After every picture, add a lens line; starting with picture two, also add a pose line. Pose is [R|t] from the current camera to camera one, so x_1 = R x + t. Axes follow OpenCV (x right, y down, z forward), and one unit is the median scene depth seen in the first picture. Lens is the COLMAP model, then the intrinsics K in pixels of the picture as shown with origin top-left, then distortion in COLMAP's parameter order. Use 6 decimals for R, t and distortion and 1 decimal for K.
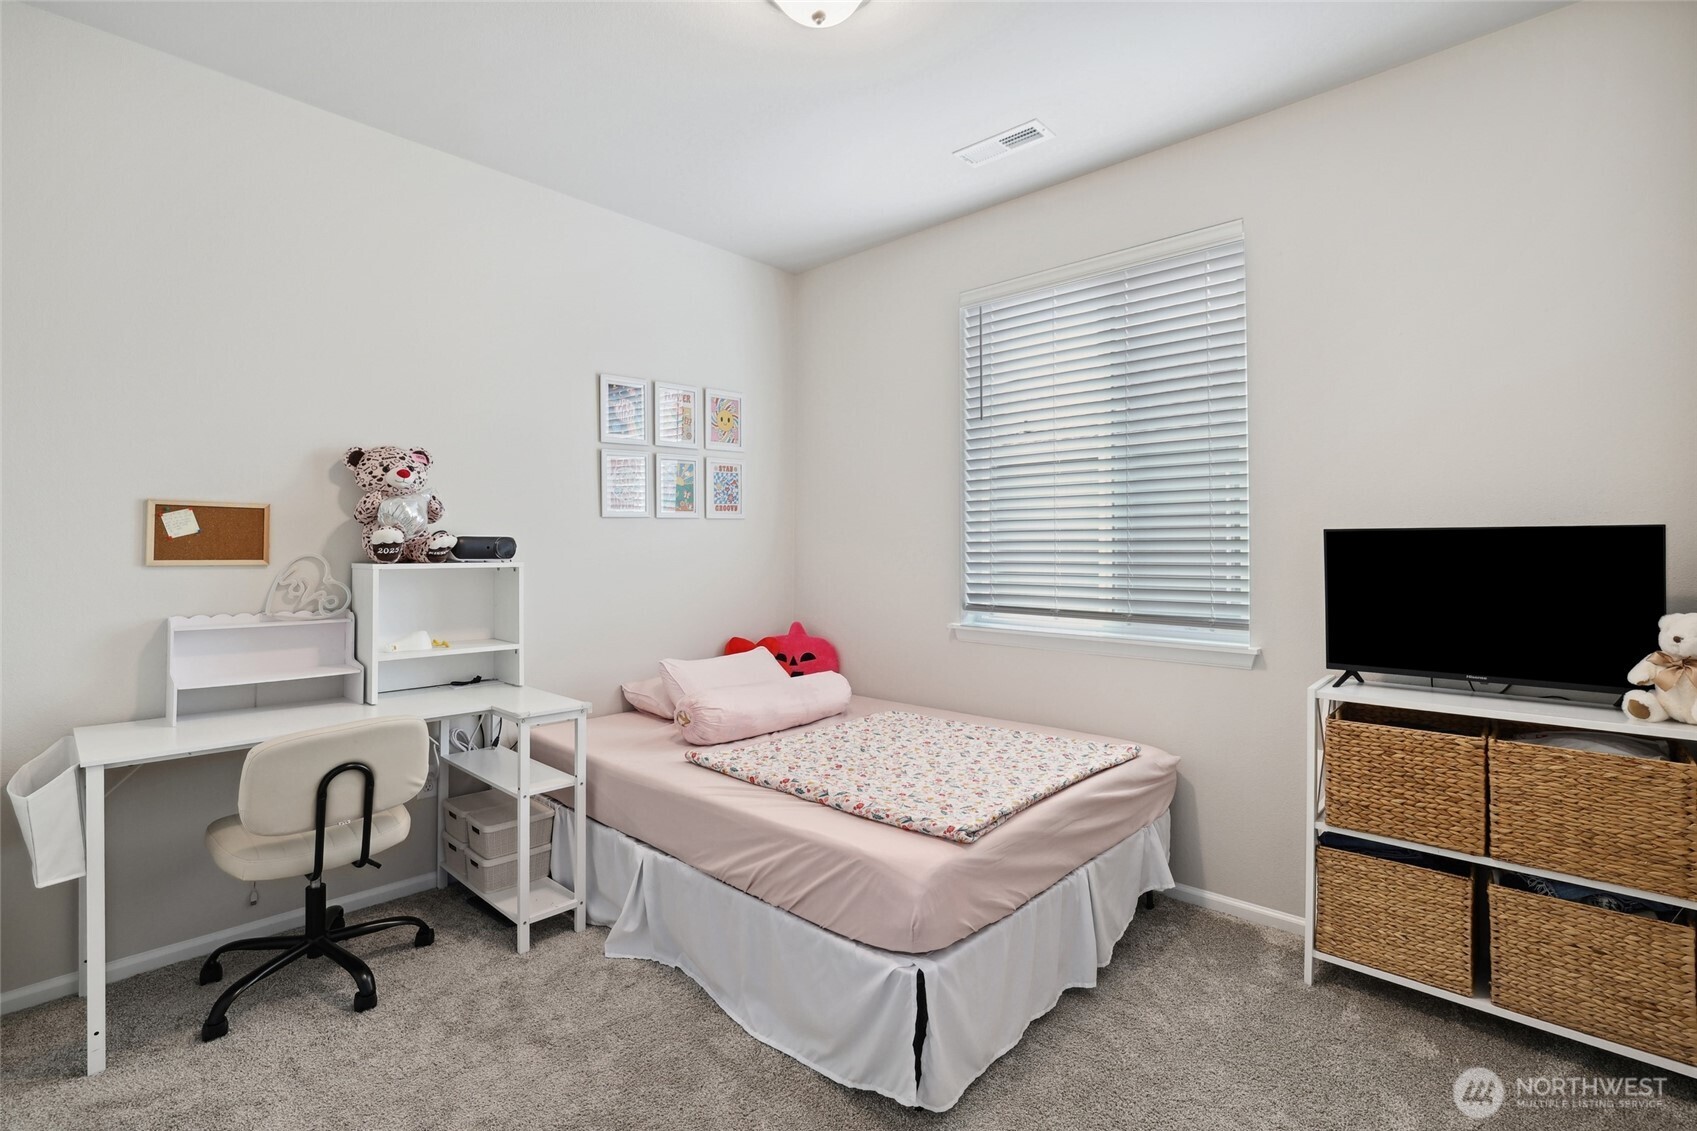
lens RADIAL K [[777.7, 0, 845.6], [0, 777.7, 549.7], [0, 0, 1]] dist [-0.002521, -0.000001]
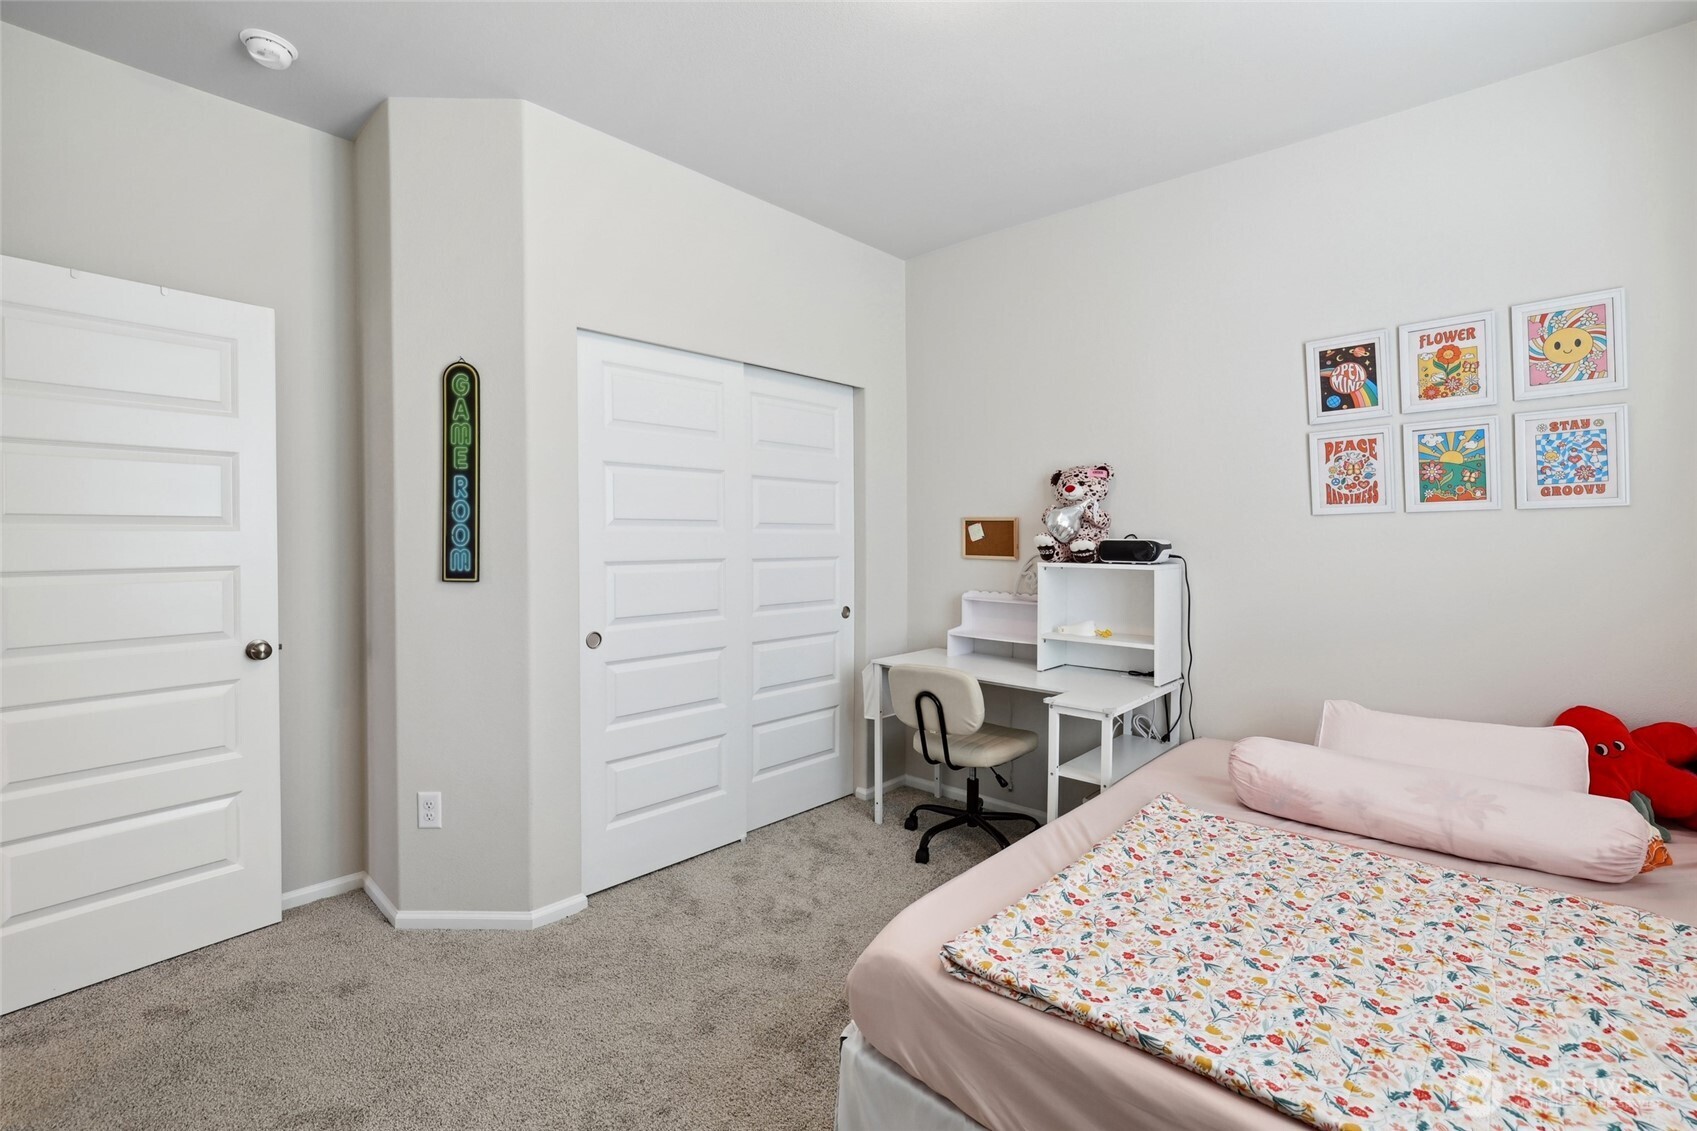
lens RADIAL K [[741.4, 0, 845.0], [0, 741.4, 551.0], [0, 0, 1]] dist [-0.028199, 0.000993]
pose [[0.000950, 0.014358, -0.999896, 0.580942], [-0.011143, 0.999835, 0.014346, -0.012402], [0.999937, 0.011129, 0.001110, 0.632736]]
